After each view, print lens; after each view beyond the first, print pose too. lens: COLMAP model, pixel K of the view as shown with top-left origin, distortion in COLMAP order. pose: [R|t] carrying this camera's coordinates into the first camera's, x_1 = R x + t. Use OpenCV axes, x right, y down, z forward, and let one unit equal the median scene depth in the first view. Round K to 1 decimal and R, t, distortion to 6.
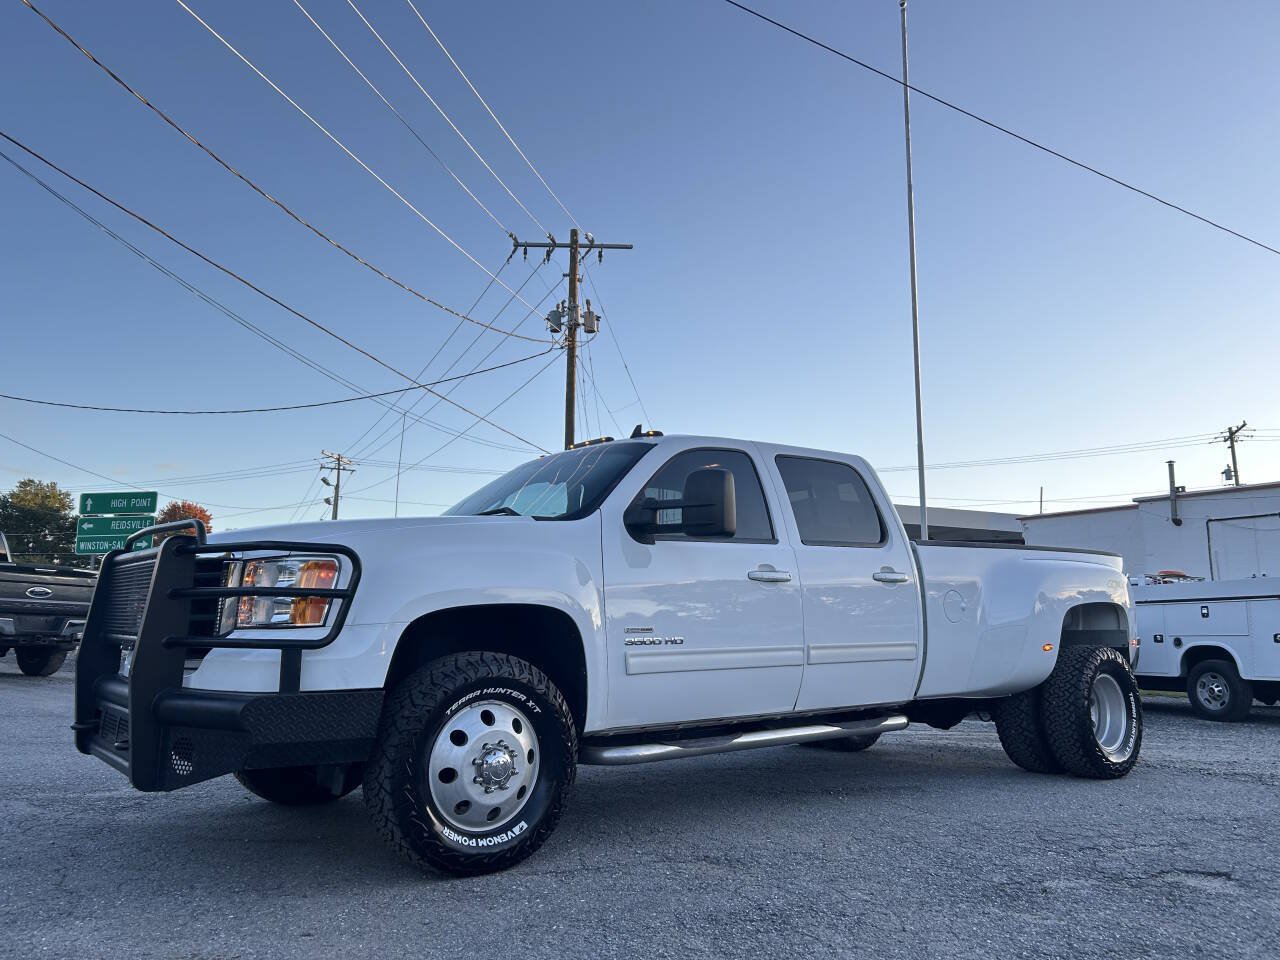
lens RADIAL K [[962.4, 0, 648.7], [0, 962.4, 478.7], [0, 0, 1]] dist [0.062957, -0.064390]
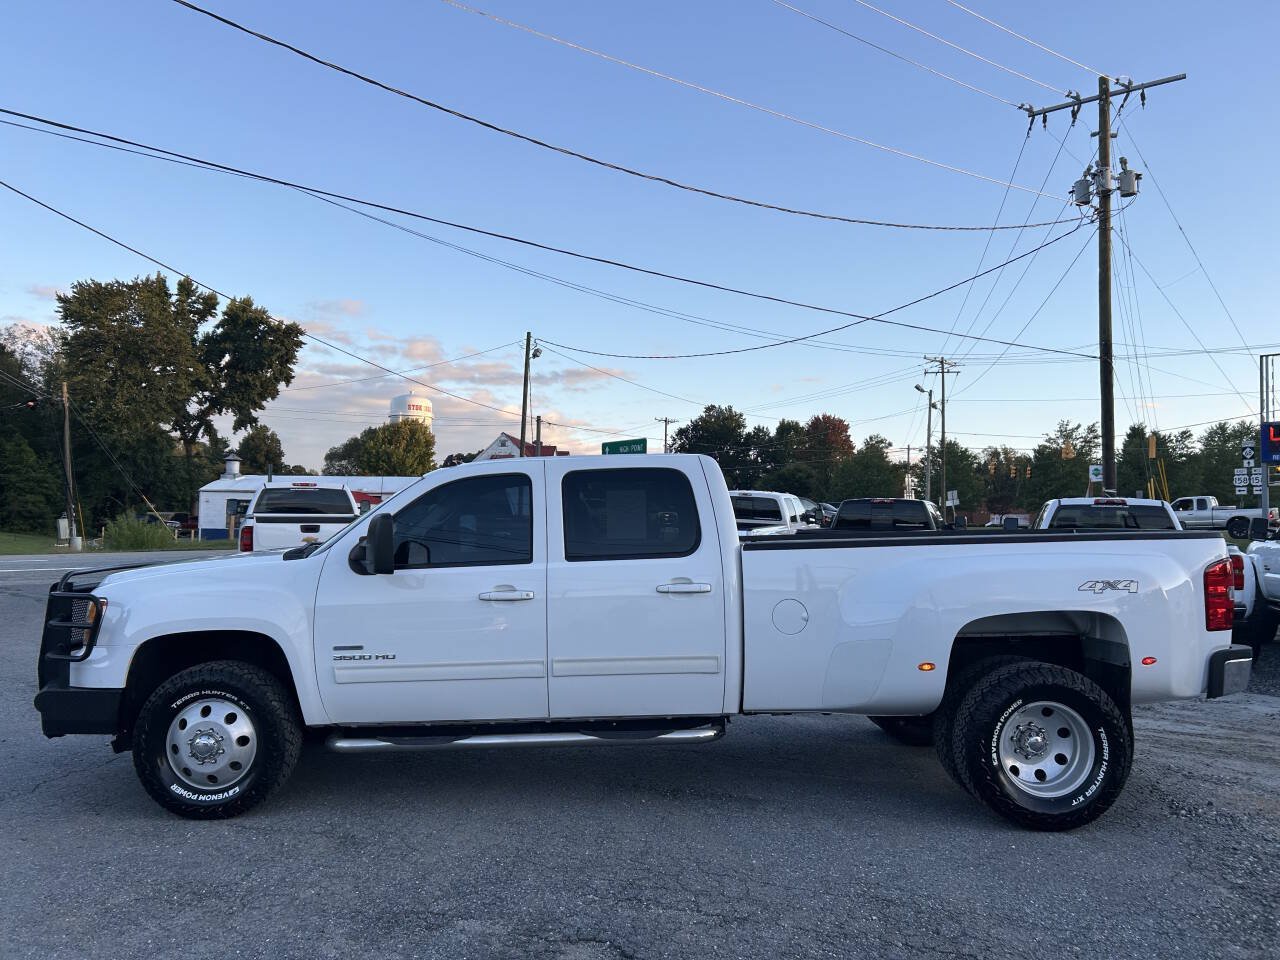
lens RADIAL K [[969.9, 0, 636.2], [0, 969.9, 490.3], [0, 0, 1]] dist [0.047772, -0.060801]
pose [[0.776277, -0.030142, -0.629671, 0.903180], [0.105579, 0.990964, 0.082723, -0.088937], [0.621488, -0.130696, 0.772445, 0.254604]]
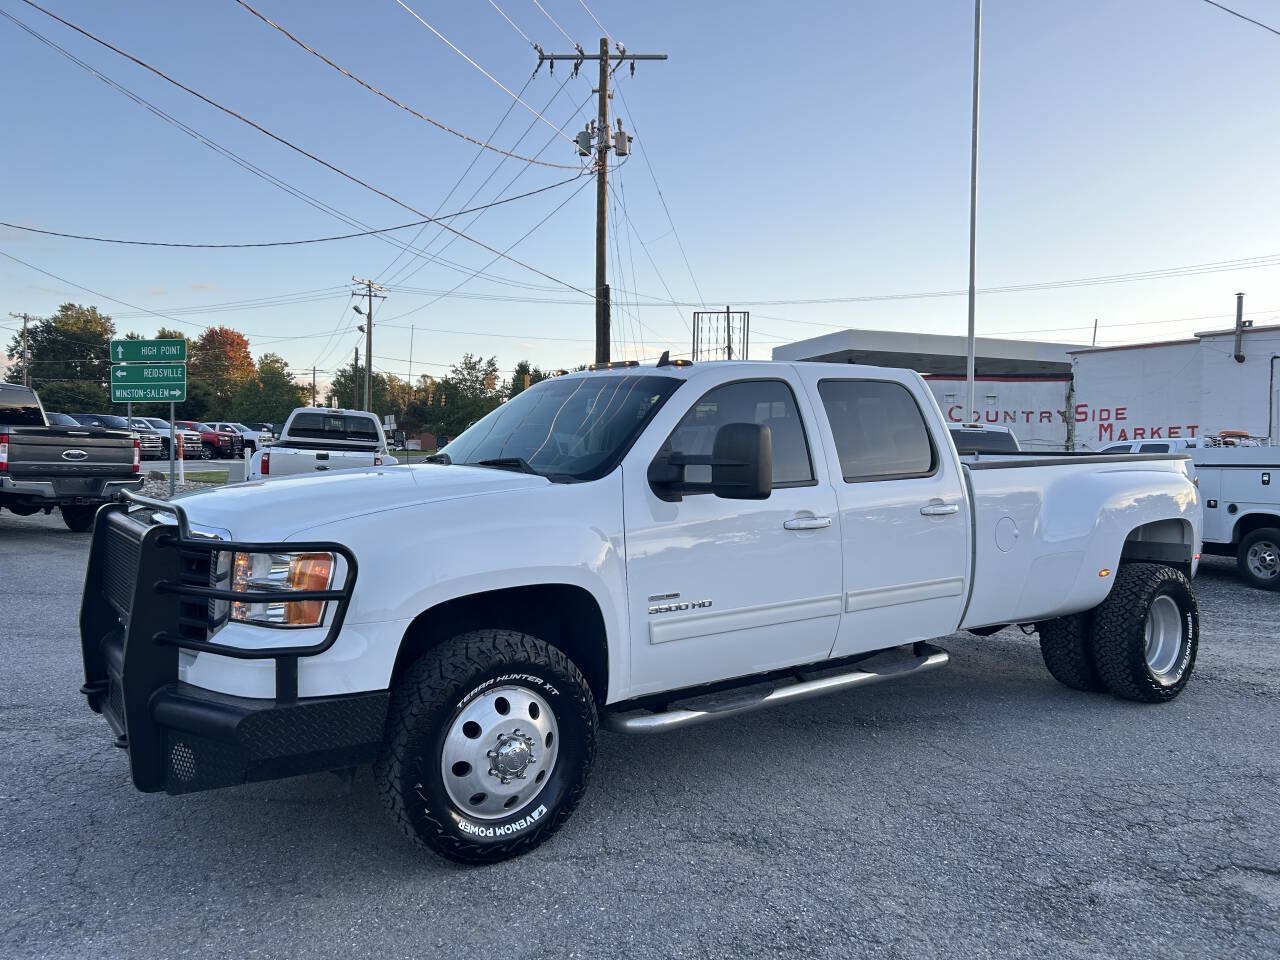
lens RADIAL K [[962.8, 0, 637.5], [0, 962.8, 483.6], [0, 0, 1]] dist [0.062311, -0.066054]
pose [[0.998868, 0.005428, -0.047257, 0.006586], [0.003584, 0.982055, 0.188560, -0.107118], [0.047433, -0.188516, 0.980924, 0.091352]]
